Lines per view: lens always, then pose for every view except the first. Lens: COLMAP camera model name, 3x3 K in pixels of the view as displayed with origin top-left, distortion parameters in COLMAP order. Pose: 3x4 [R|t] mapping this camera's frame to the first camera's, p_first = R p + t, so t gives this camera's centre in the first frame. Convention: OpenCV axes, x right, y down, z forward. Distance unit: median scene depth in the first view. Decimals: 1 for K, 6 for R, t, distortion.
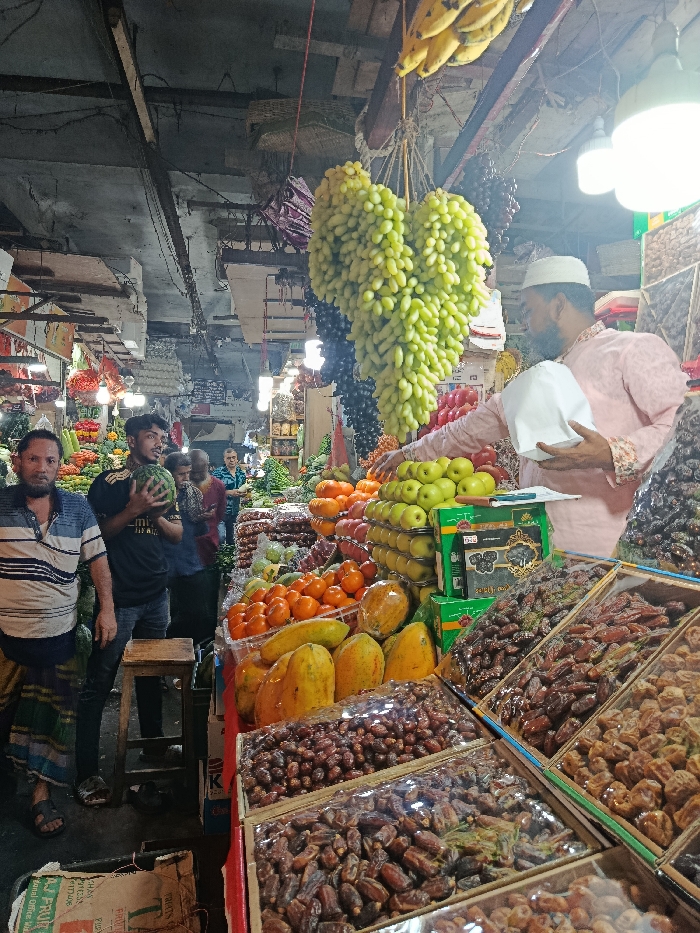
lens RADIAL K [[655.7, 0, 361.7], [0, 655.7, 468.4], [0, 0, 1]] dist [0.083769, -0.157595]
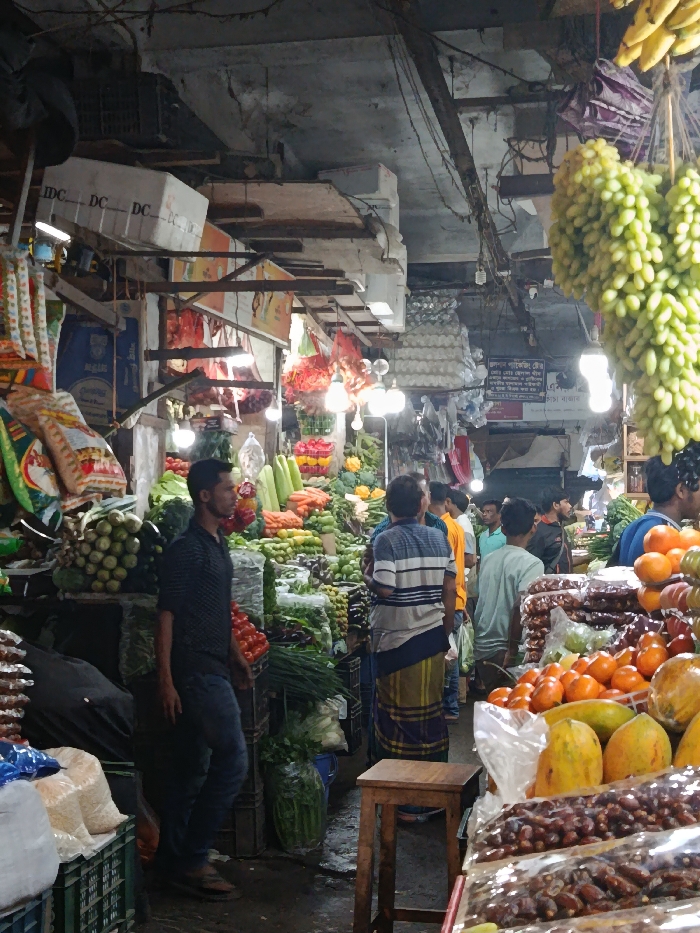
lens RADIAL K [[1304.0, 0, 350.0], [0, 1304.0, 466.5], [0, 0, 1]] dist [0.003296, -0.020861]
pose [[0.933855, -0.022125, -0.356968, 0.111057], [0.006929, 0.999017, -0.043792, 0.012807], [0.357586, 0.038422, 0.933090, -0.263806]]
